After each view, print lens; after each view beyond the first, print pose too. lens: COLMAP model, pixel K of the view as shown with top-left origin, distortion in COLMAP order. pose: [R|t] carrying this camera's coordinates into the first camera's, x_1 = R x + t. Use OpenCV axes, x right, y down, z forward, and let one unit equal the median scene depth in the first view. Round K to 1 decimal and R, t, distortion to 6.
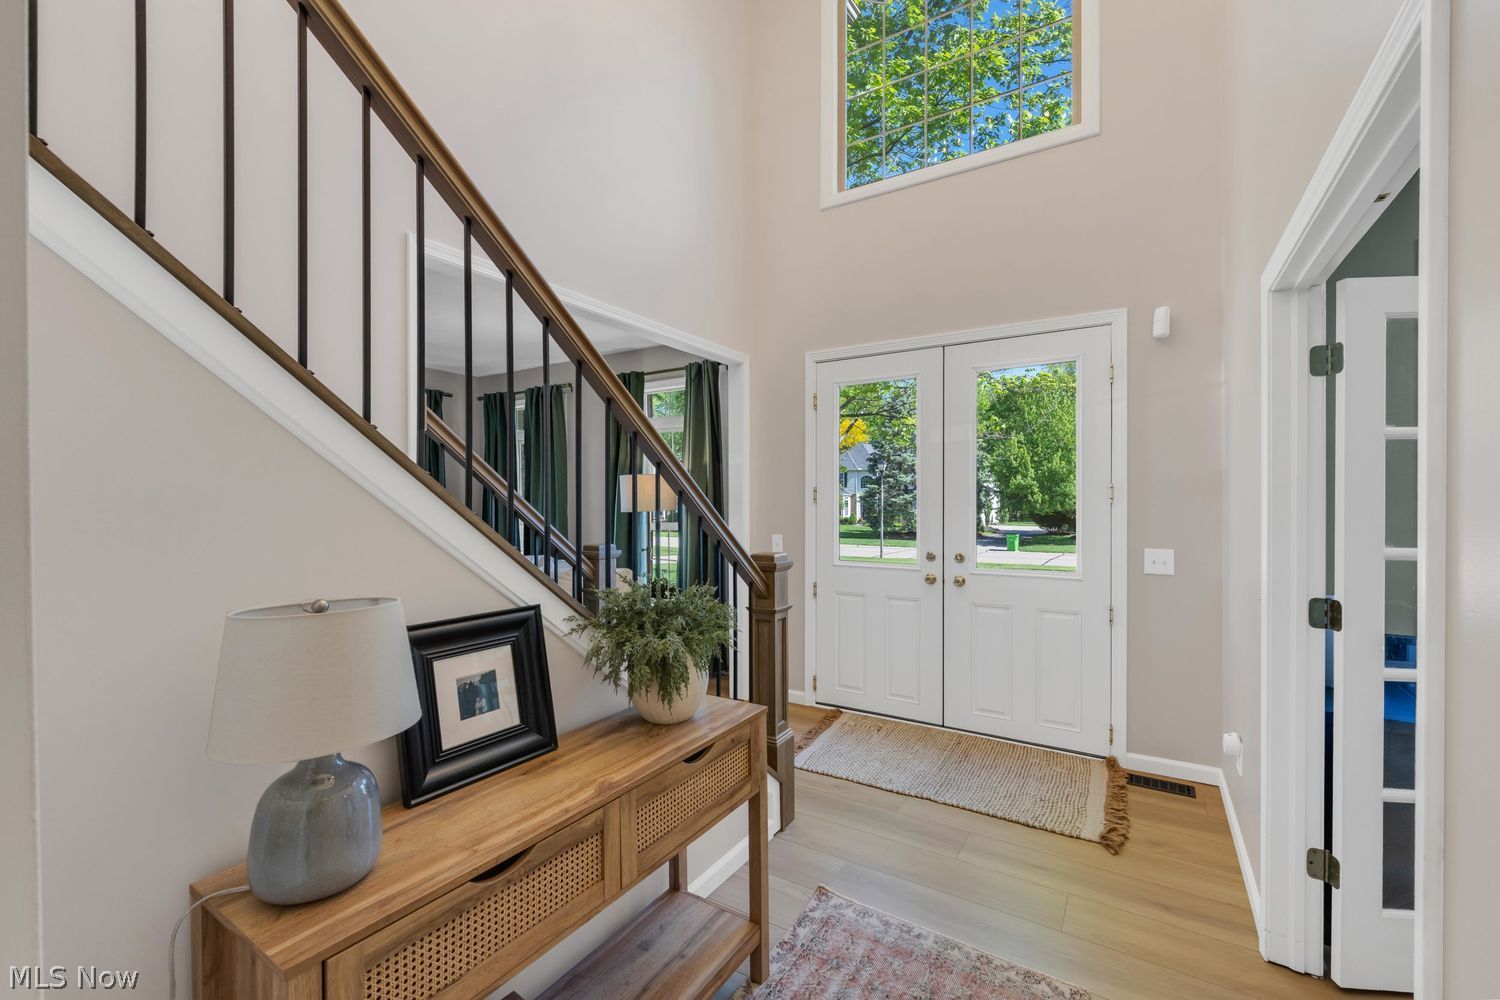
lens RADIAL K [[615.7, 0, 750.2], [0, 615.7, 497.2], [0, 0, 1]] dist [-0.001029, 0.000205]
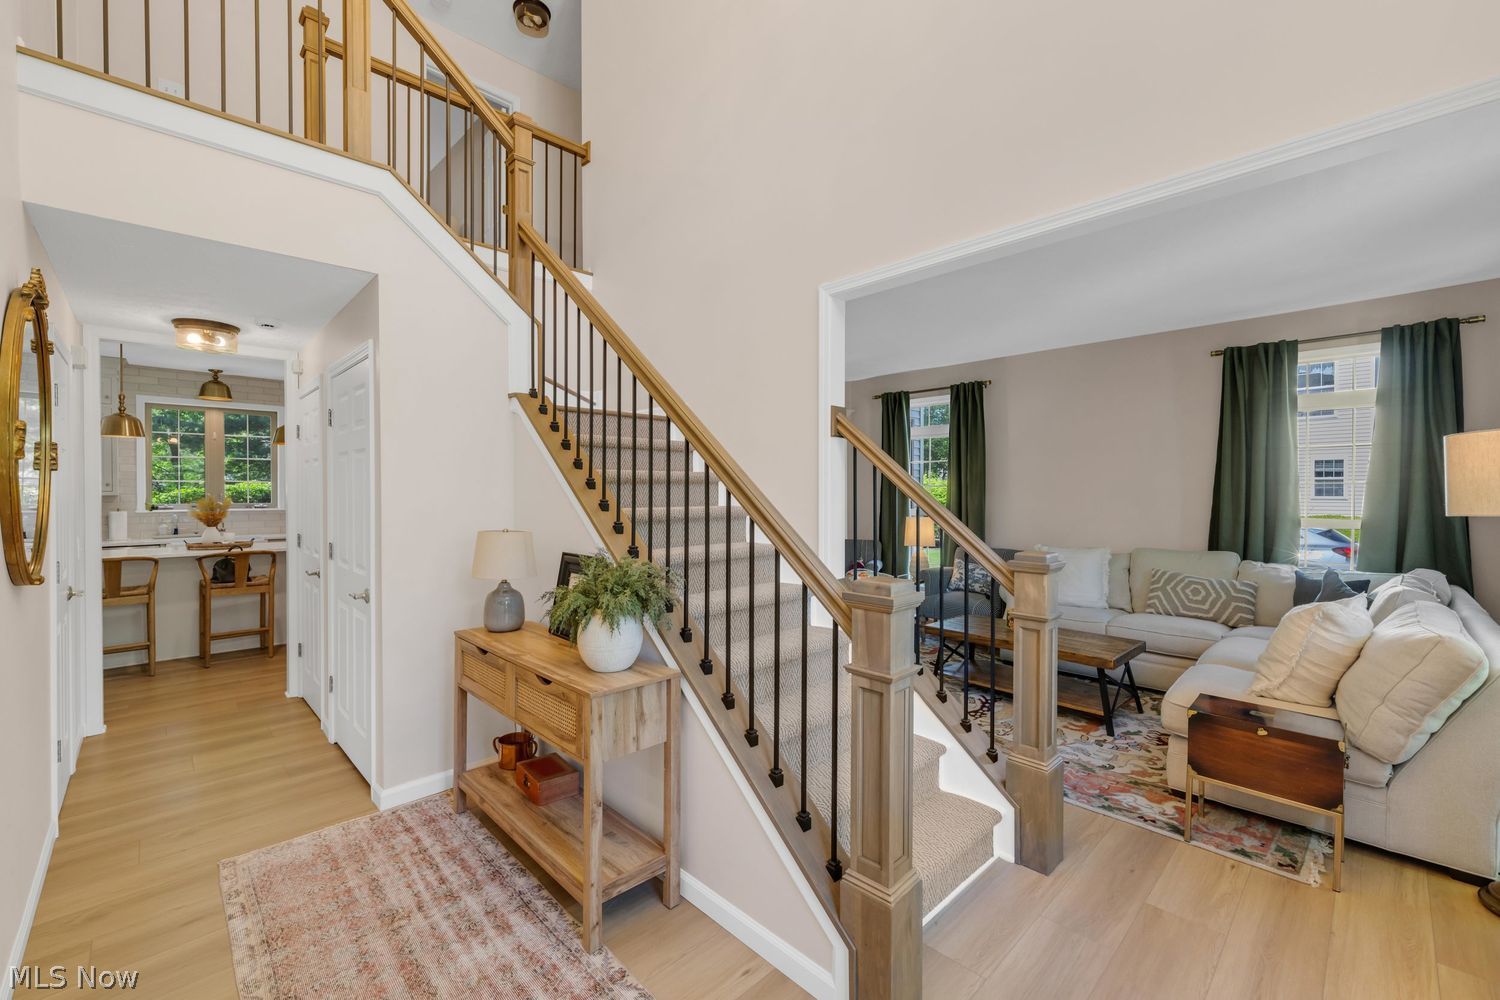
lens RADIAL K [[615.7, 0, 750.2], [0, 615.7, 497.2], [0, 0, 1]] dist [-0.001029, 0.000205]
pose [[-0.215135, 0.016597, -0.976443, 0.887881], [-0.002935, 0.999840, 0.017641, -0.005453], [0.976580, 0.006661, -0.215052, 1.360458]]
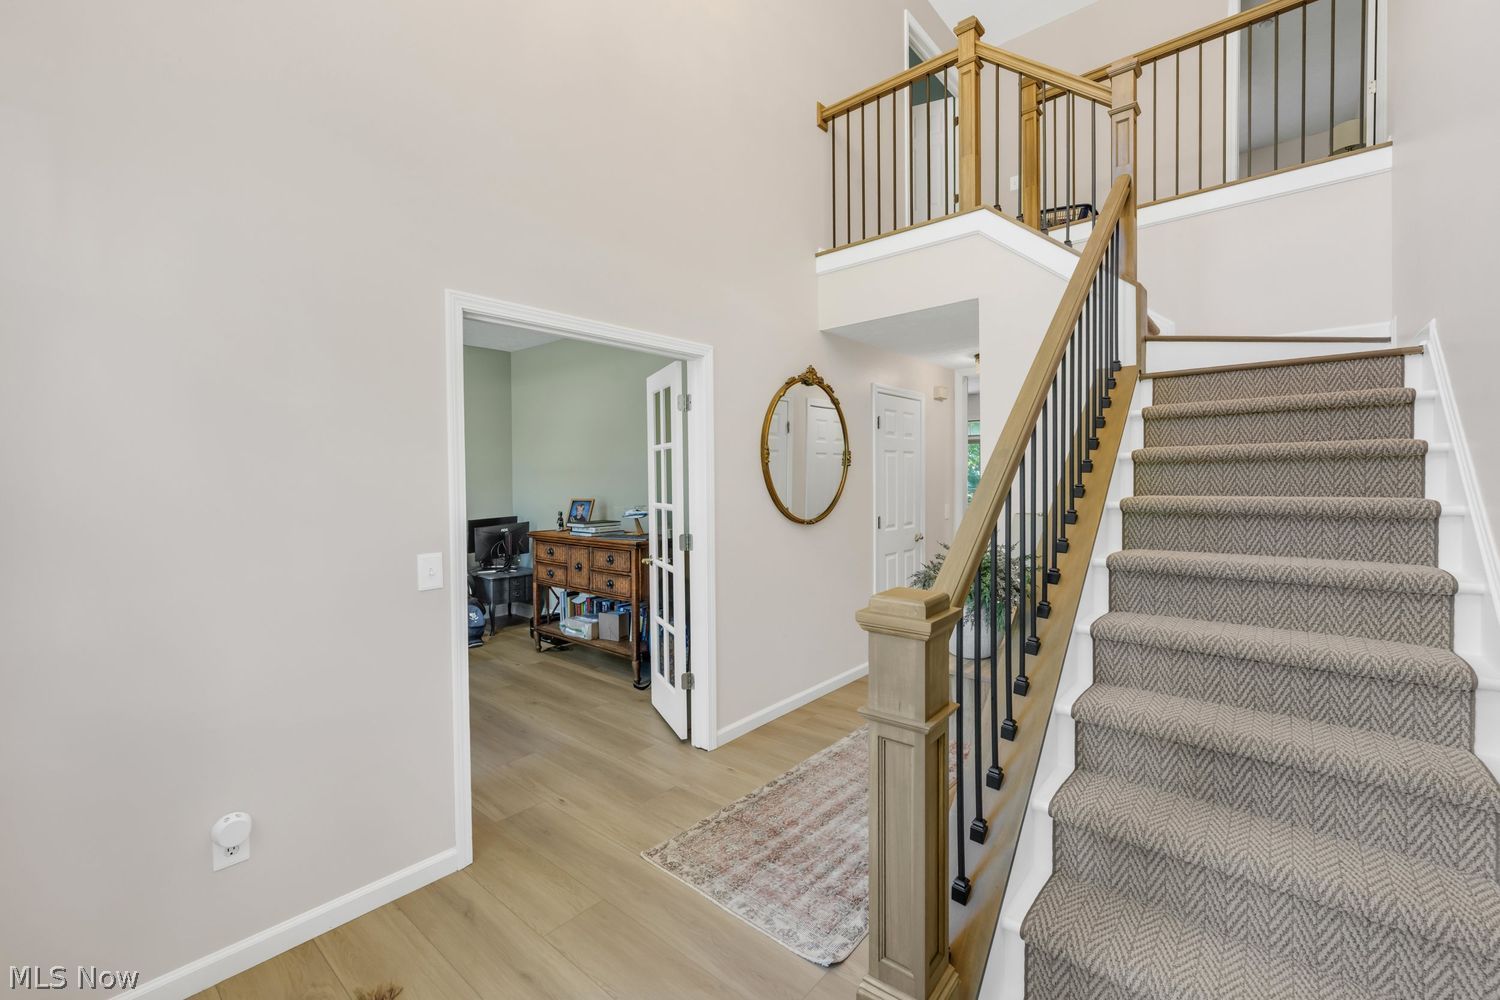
lens RADIAL K [[615.7, 0, 750.2], [0, 615.7, 497.2], [0, 0, 1]] dist [-0.001029, 0.000205]
pose [[-0.989605, 0.018561, 0.142609, 0.103301], [0.022486, 0.999410, 0.025960, 0.009770], [-0.142043, 0.028897, -0.989439, 1.984534]]
